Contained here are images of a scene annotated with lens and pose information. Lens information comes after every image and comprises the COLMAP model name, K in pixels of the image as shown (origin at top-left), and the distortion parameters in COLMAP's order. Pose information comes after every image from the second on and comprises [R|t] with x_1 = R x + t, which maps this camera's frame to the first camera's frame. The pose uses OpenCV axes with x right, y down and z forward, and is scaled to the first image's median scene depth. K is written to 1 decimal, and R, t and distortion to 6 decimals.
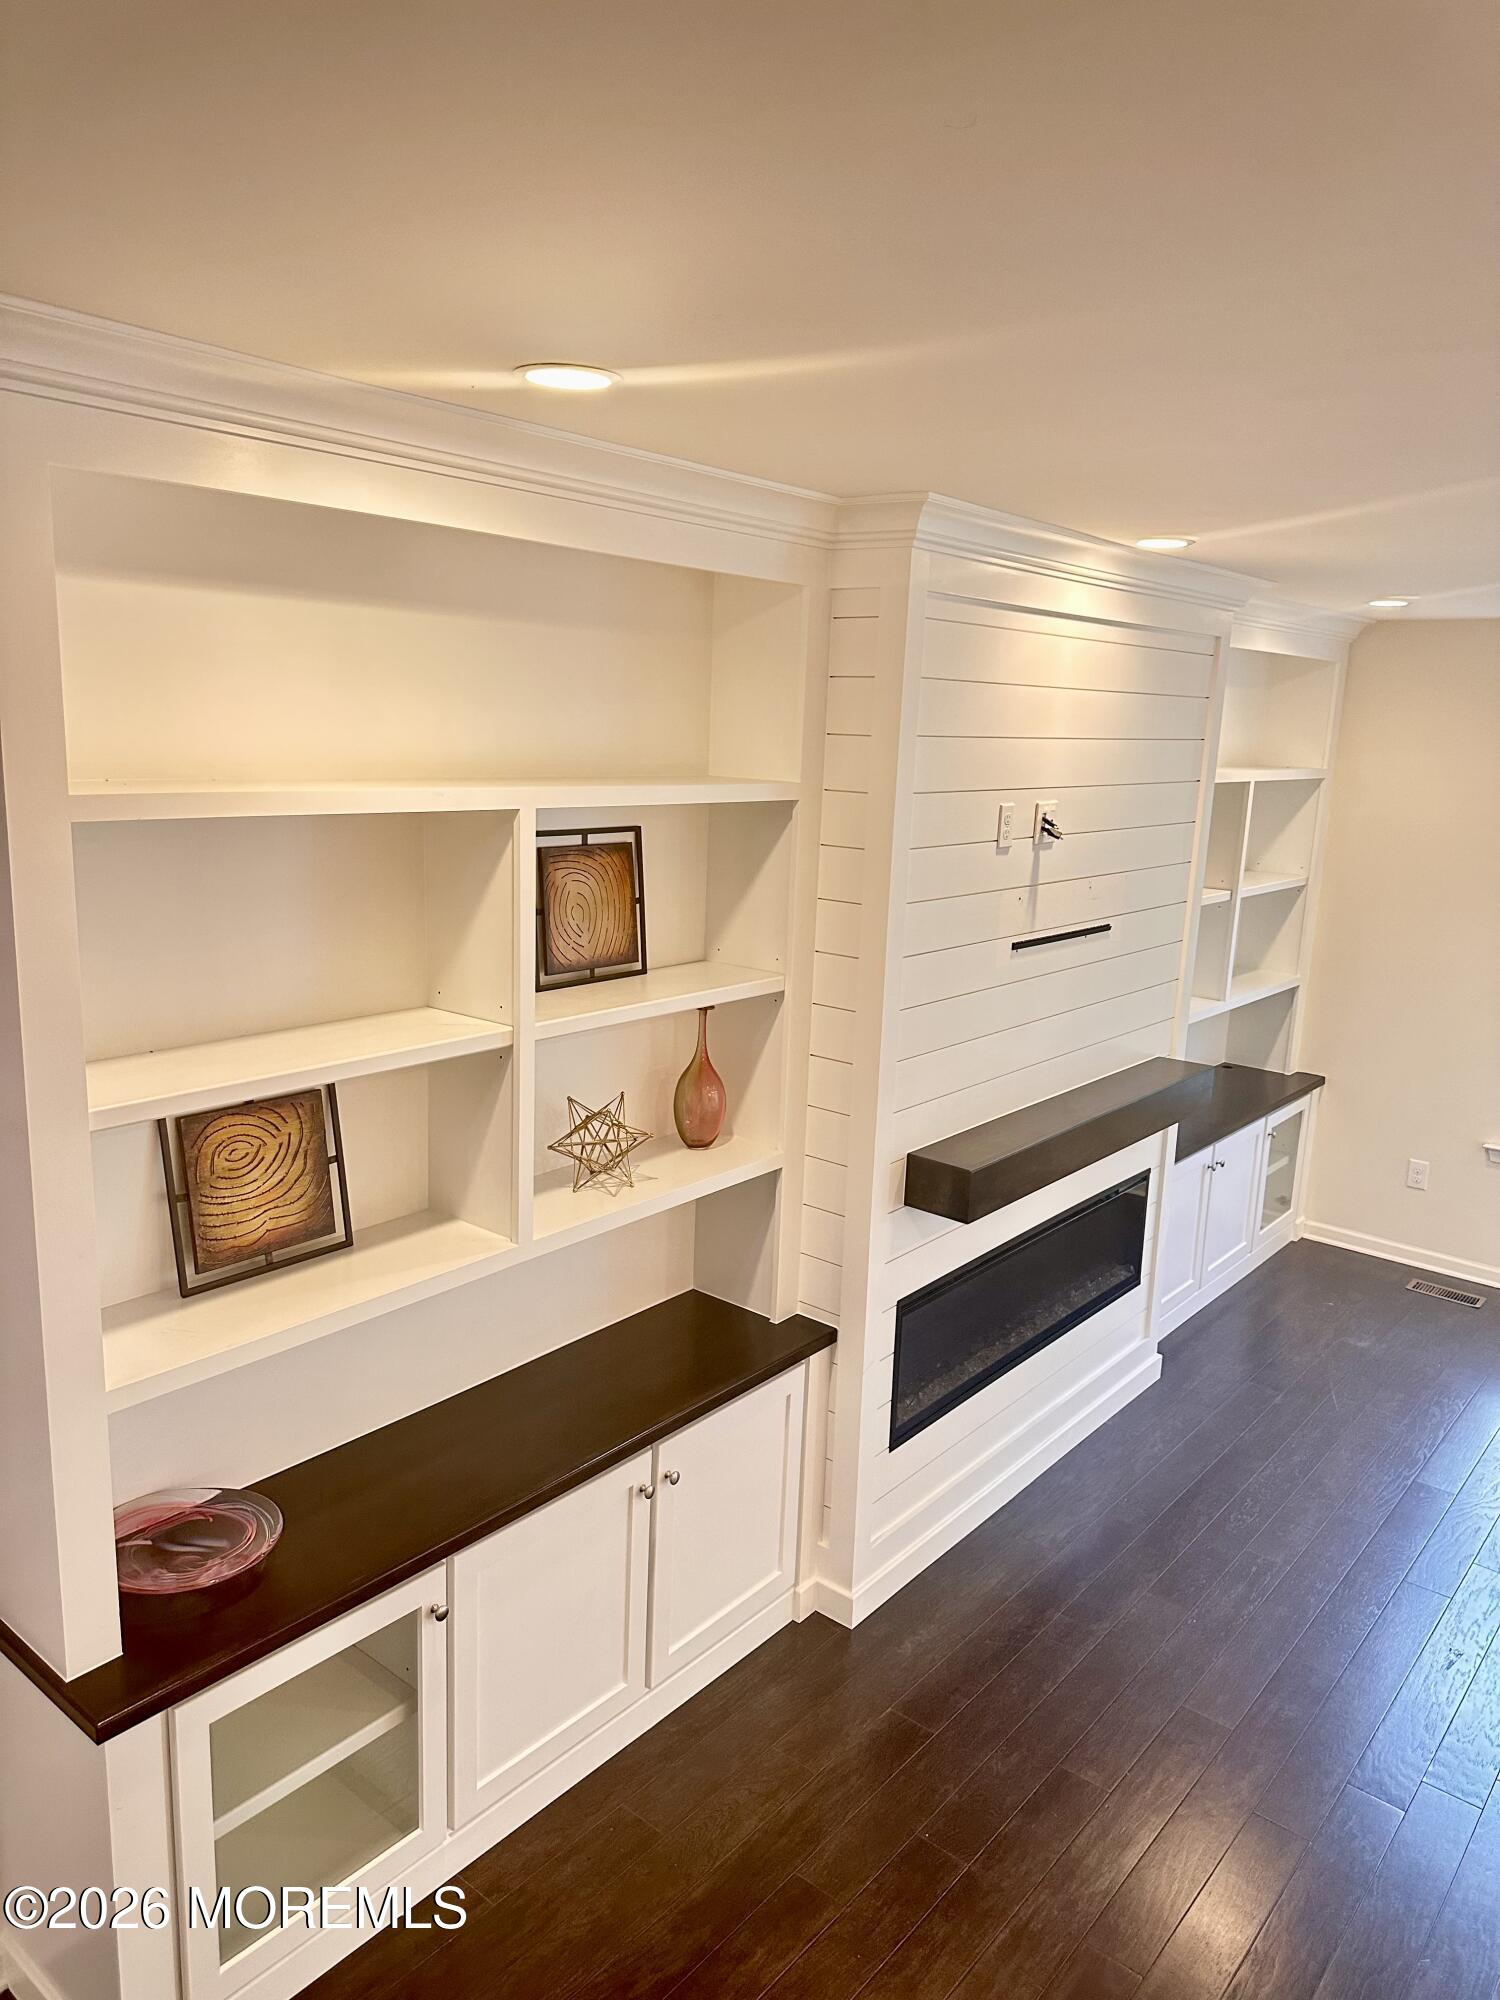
lens RADIAL K [[1402.2, 0, 746.6], [0, 1402.2, 1004.4], [0, 0, 1]] dist [0.059512, -0.067712]
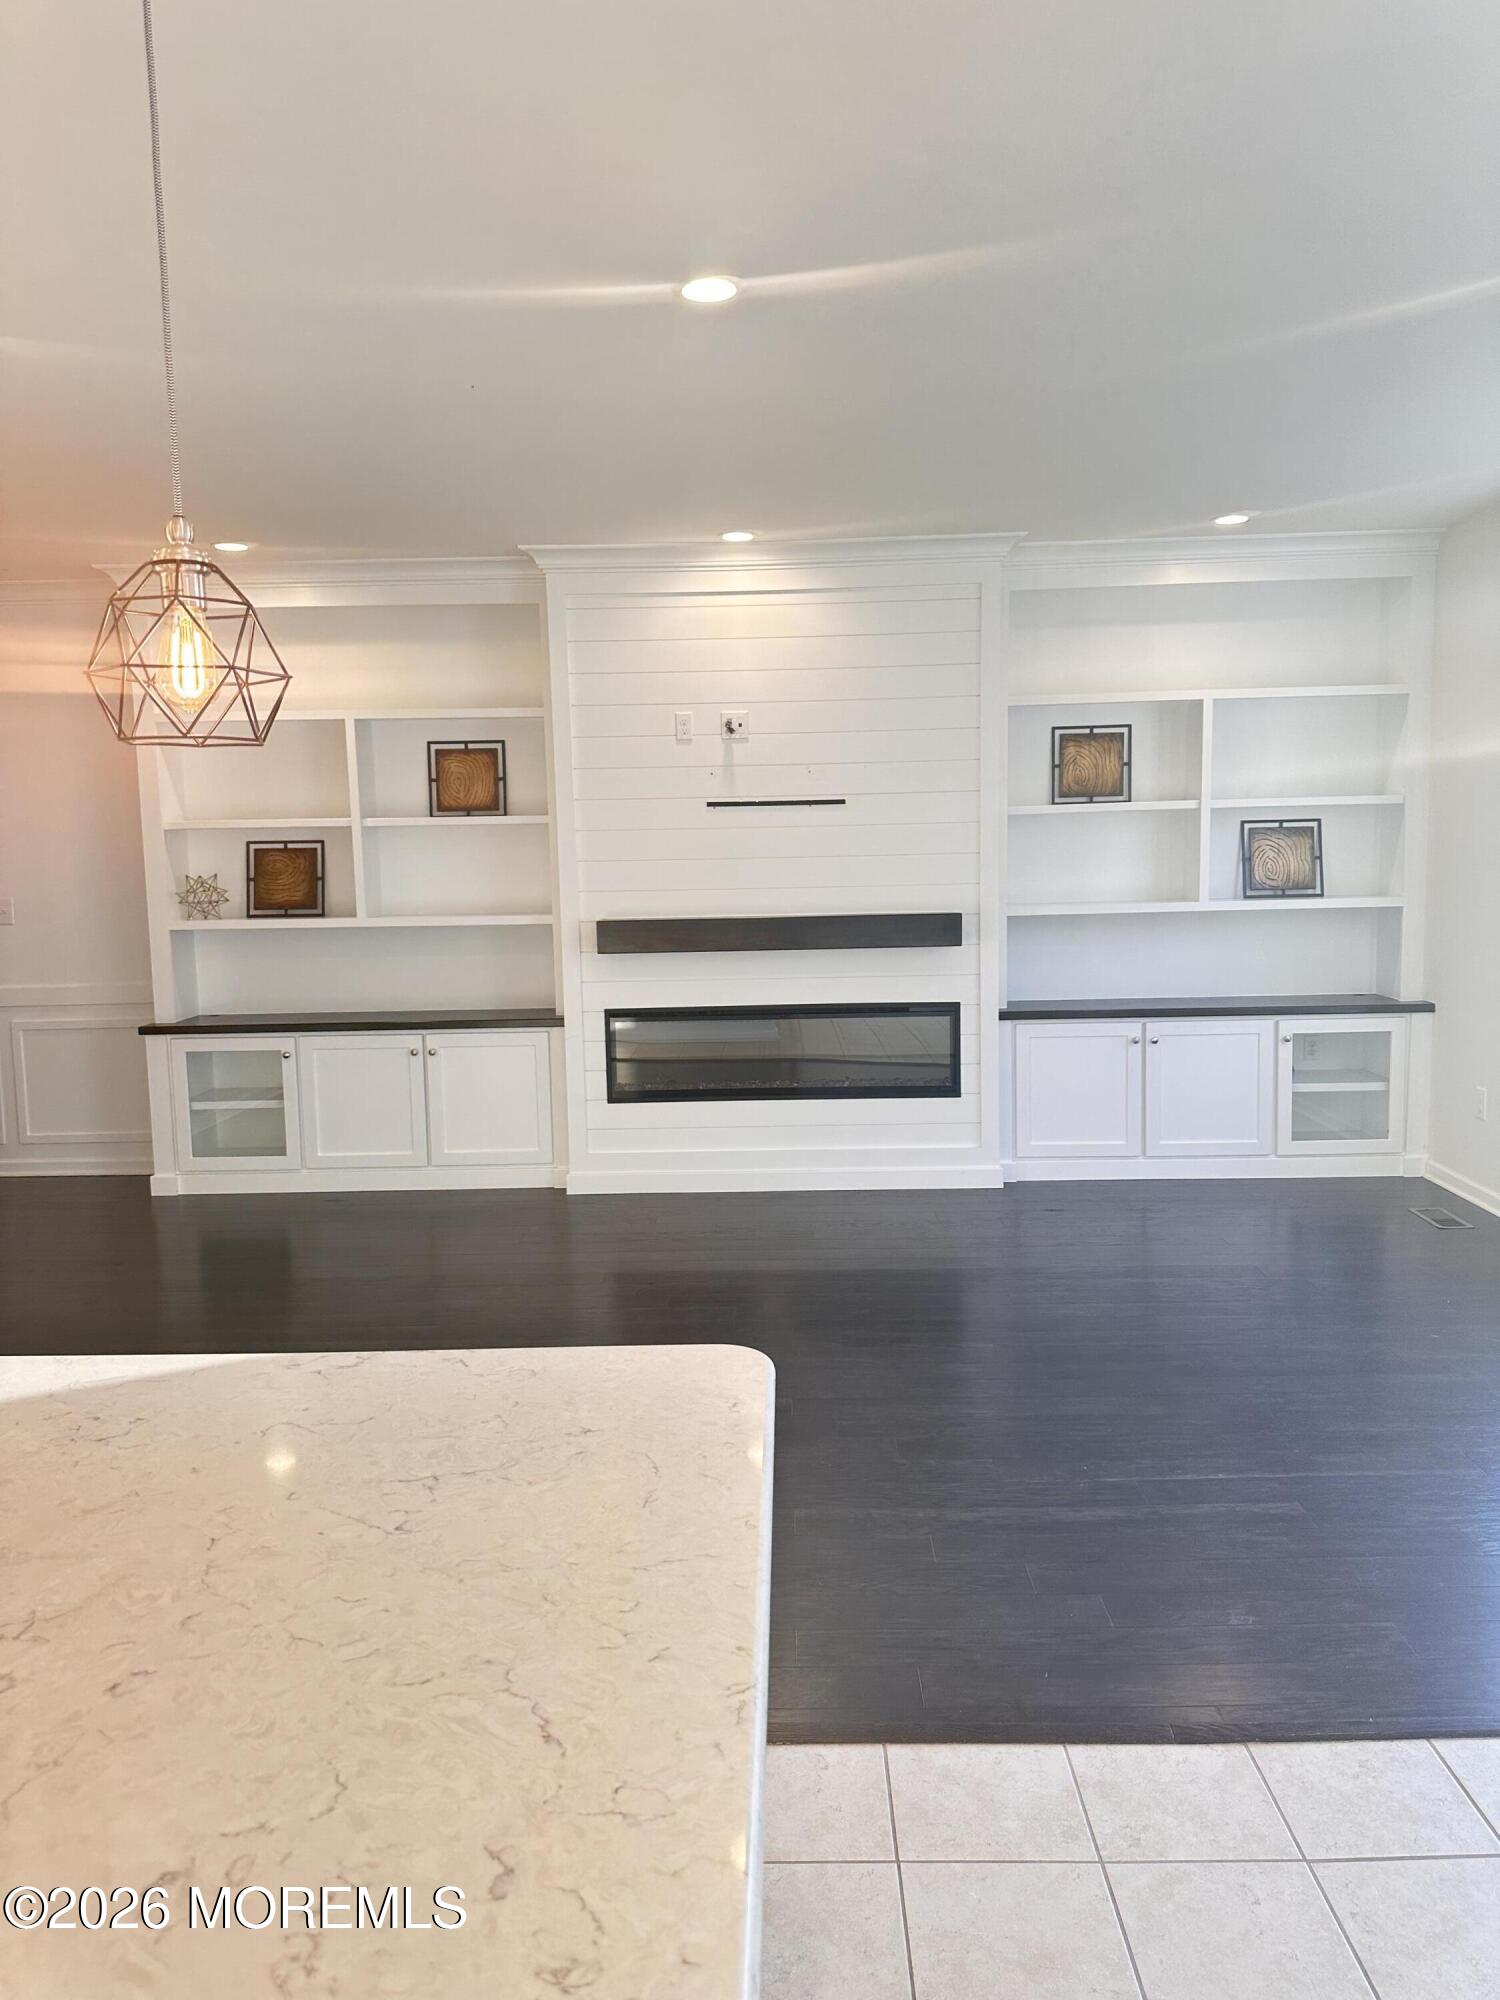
lens RADIAL K [[1402.2, 0, 751.8], [0, 1402.2, 1004.1], [0, 0, 1]] dist [0.059512, -0.067712]
pose [[0.618851, 0.041029, -0.784436, 1.755370], [-0.115499, 0.992534, -0.039205, 0.285284], [0.776971, 0.114863, 0.618969, 0.102062]]
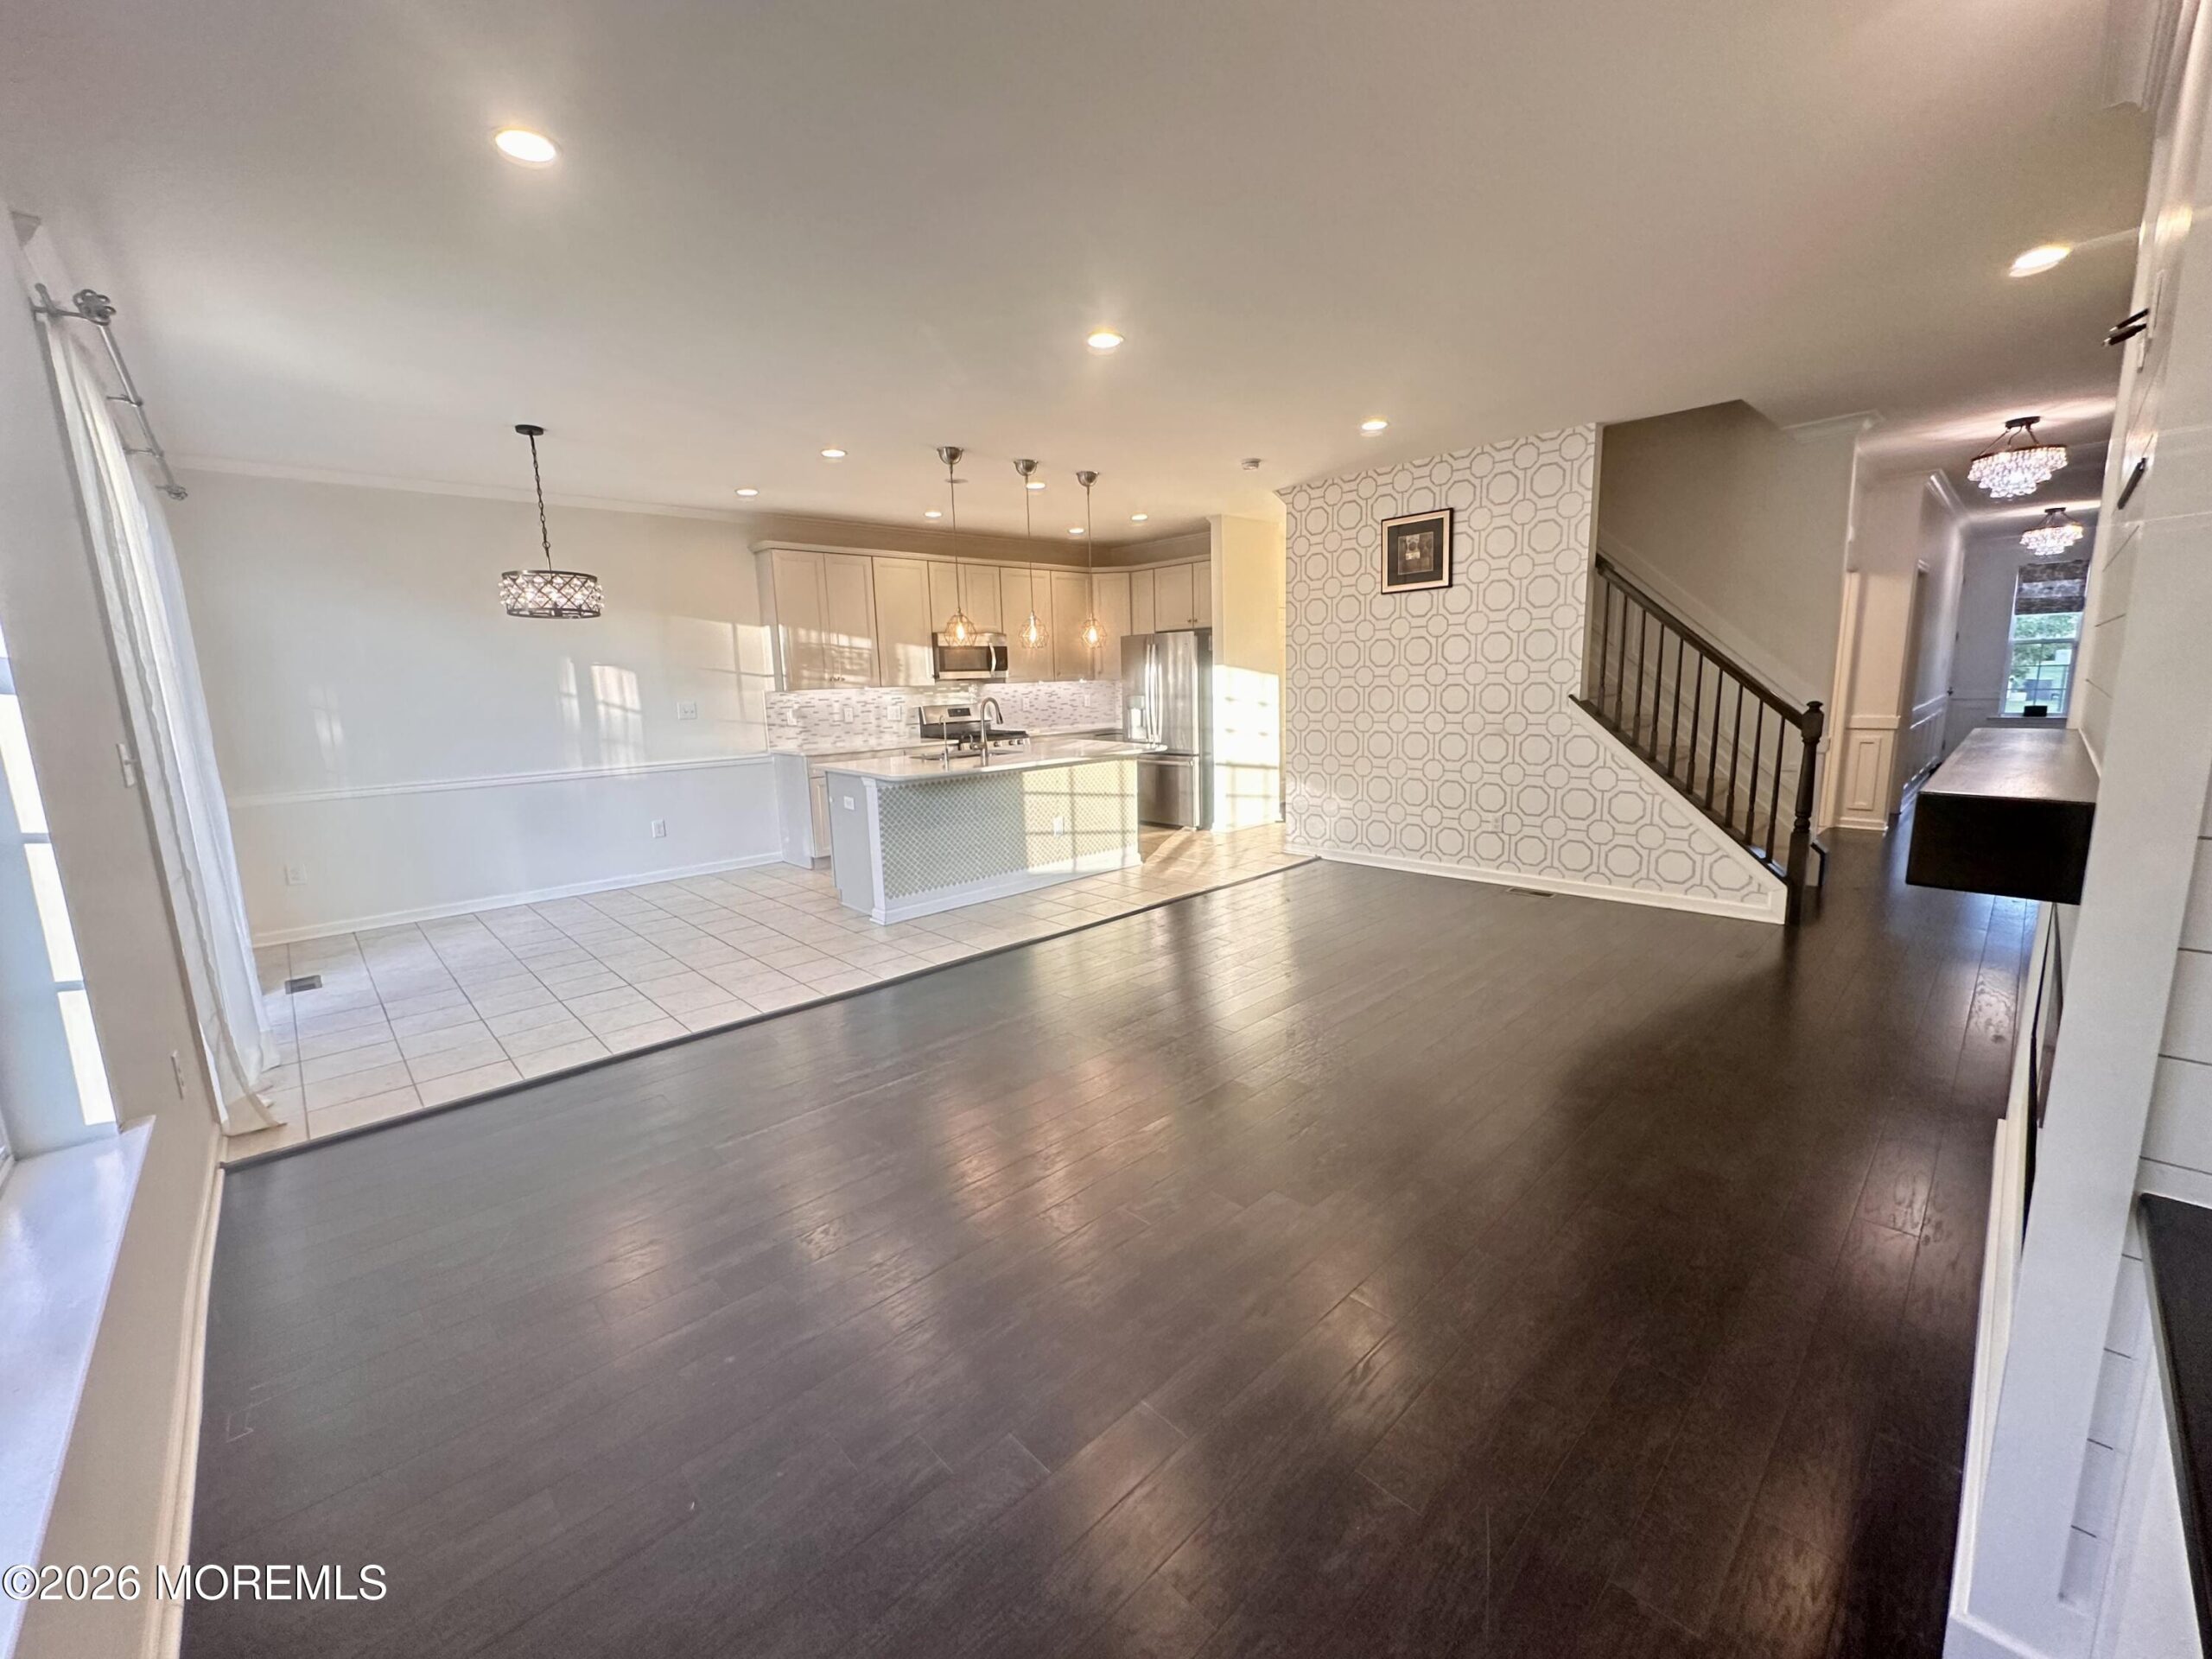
lens RADIAL K [[880.2, 0, 1097.1], [0, 880.2, 823.0], [0, 0, 1]] dist [-0.003372, 0.001044]
pose [[-0.991298, -0.022441, 0.129713, 0.791665], [0.025736, 0.933311, 0.358147, -0.079156], [-0.129100, 0.358368, -0.924611, 1.871396]]
